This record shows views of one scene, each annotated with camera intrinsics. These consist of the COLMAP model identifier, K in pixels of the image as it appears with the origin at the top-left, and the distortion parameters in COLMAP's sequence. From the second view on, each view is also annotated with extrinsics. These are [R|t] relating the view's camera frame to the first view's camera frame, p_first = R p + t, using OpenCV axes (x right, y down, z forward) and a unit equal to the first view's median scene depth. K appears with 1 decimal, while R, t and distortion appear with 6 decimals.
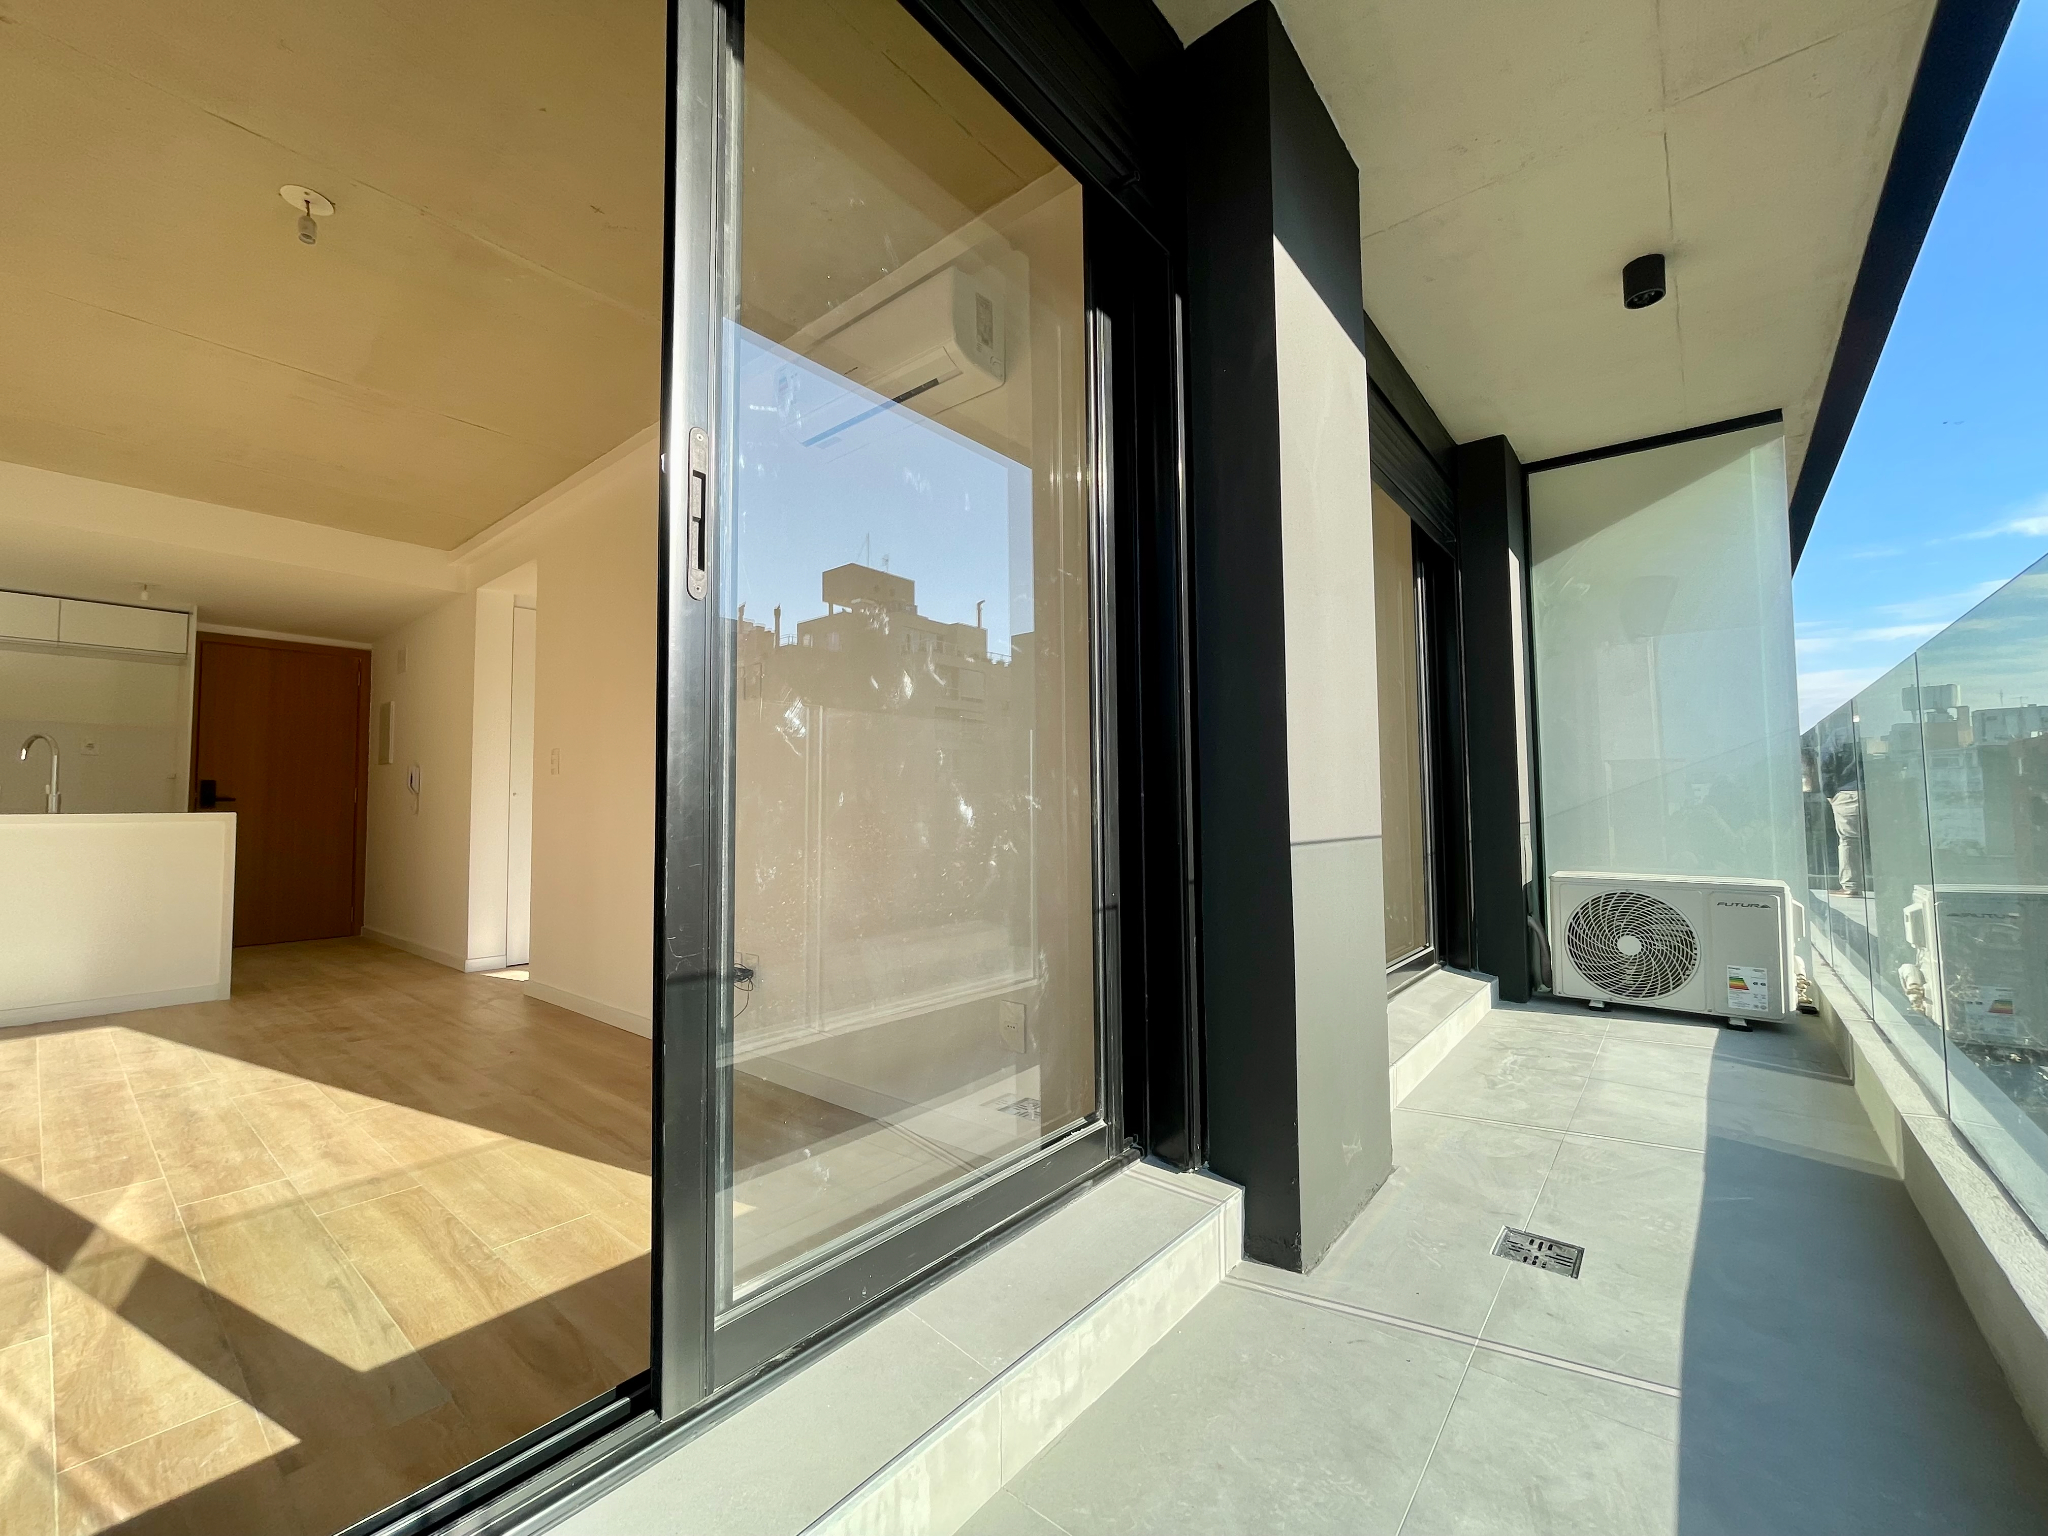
lens RADIAL K [[835.8, 0, 1019.7], [0, 835.8, 765.9], [0, 0, 1]] dist [-0.002790, 0.000913]
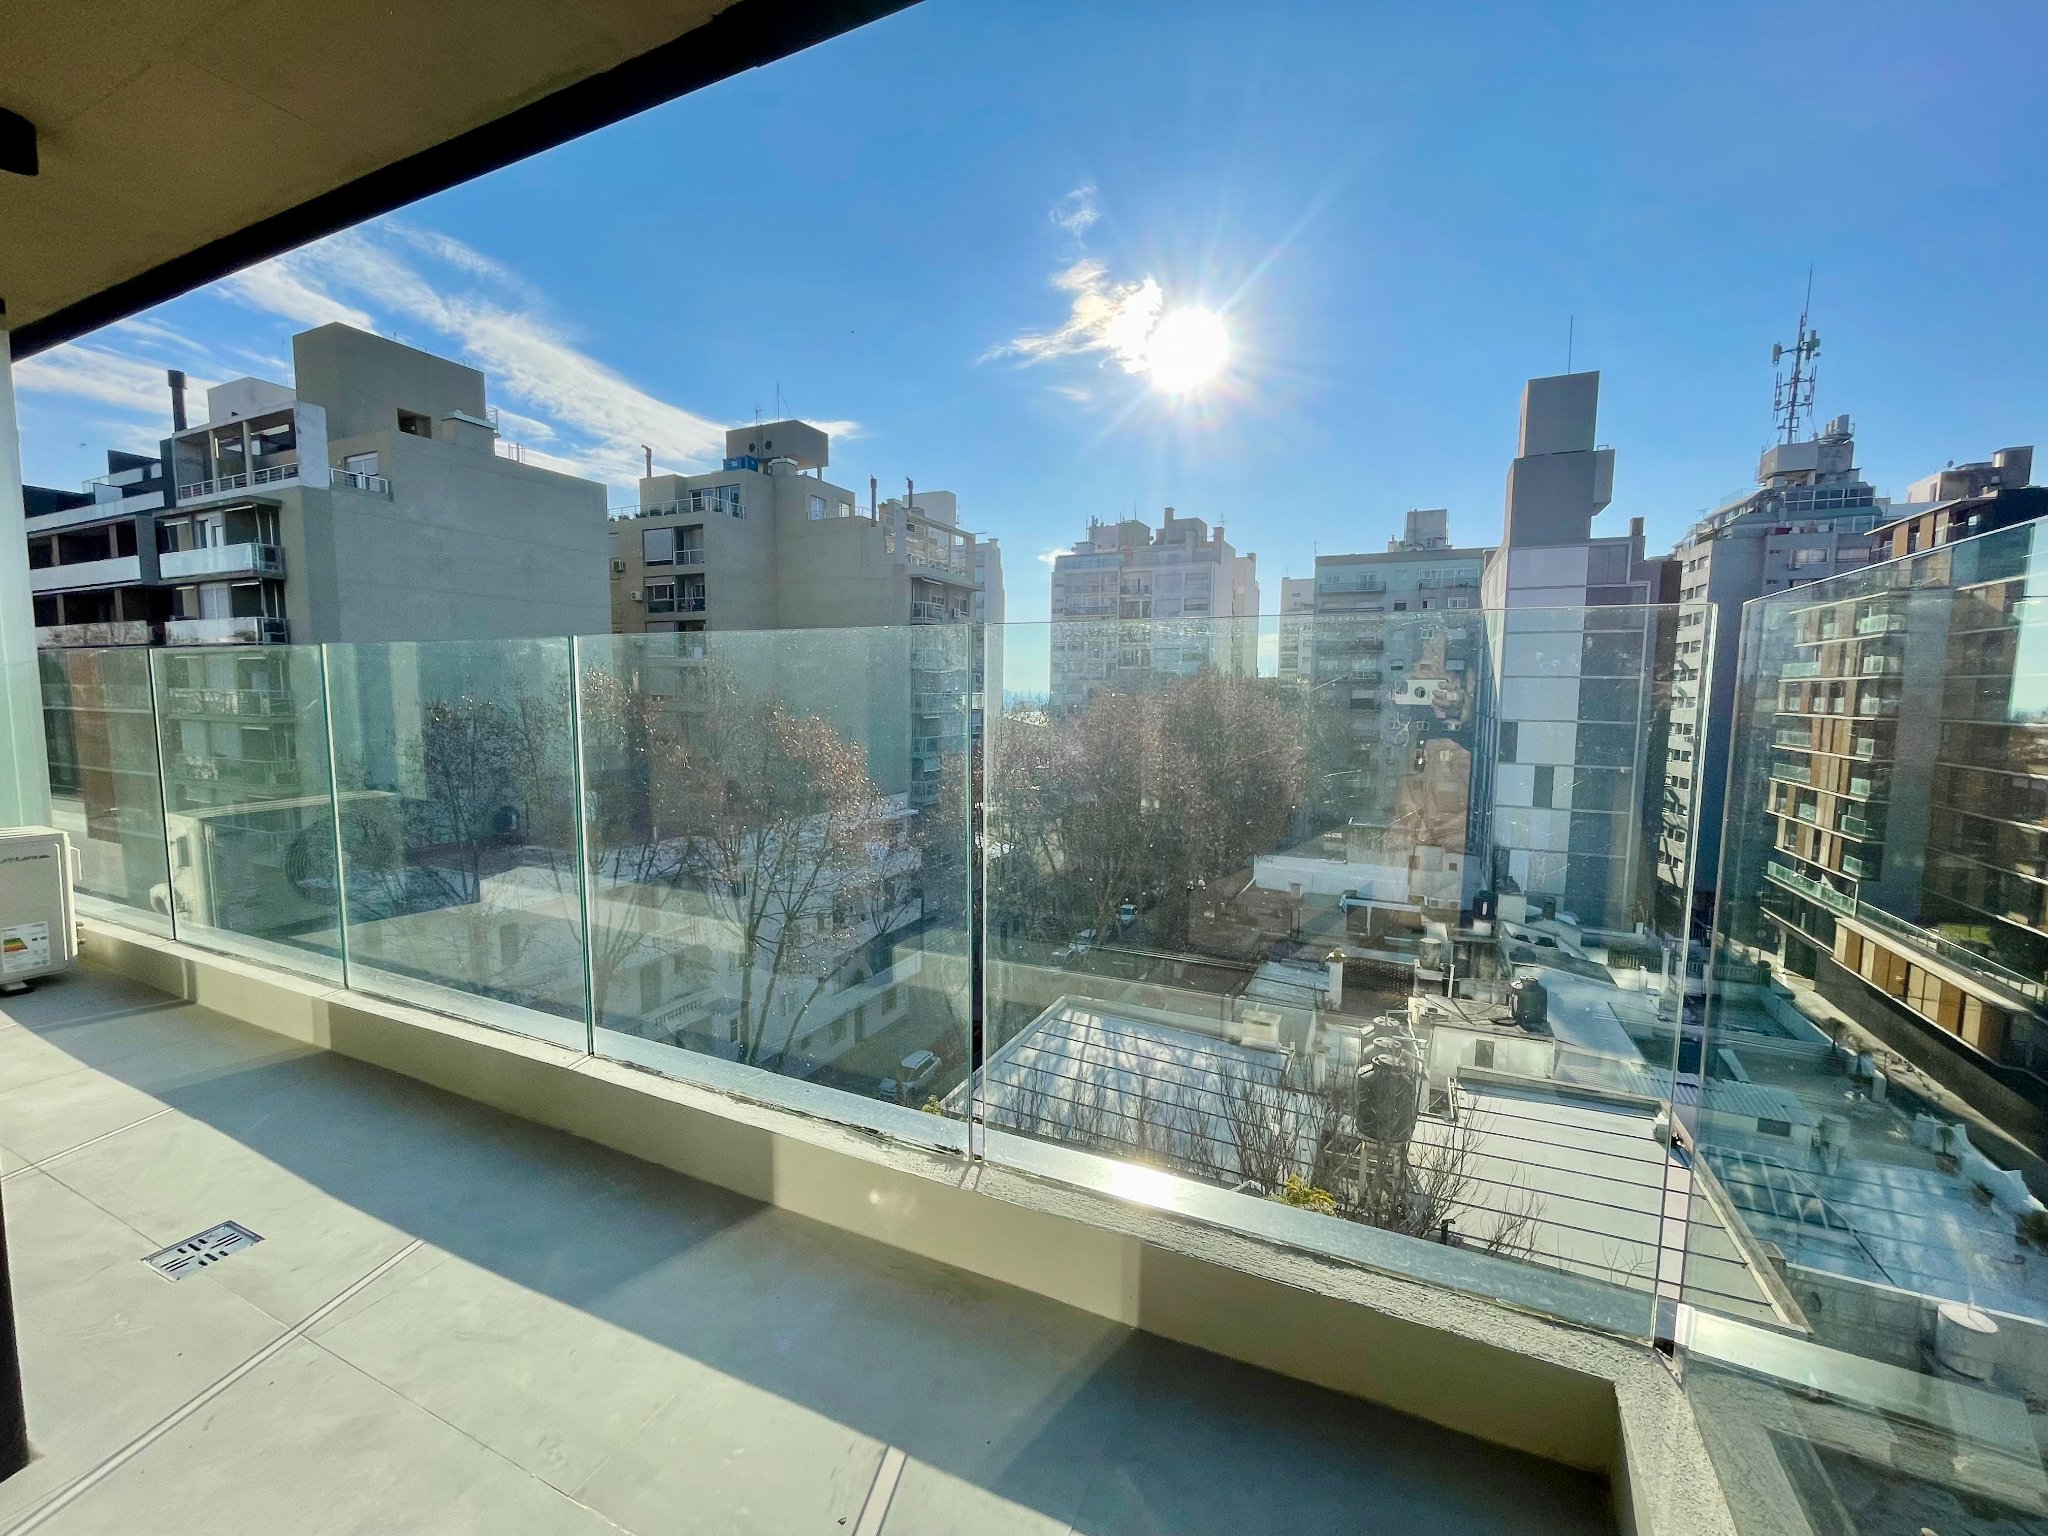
lens RADIAL K [[835.8, 0, 1012.3], [0, 835.8, 767.2], [0, 0, 1]] dist [-0.002790, 0.000913]
pose [[-0.238919, -0.084177, 0.967384, -0.320337], [-0.053579, 0.995861, 0.073423, -0.070893], [-0.969560, -0.034289, -0.242440, 0.199523]]
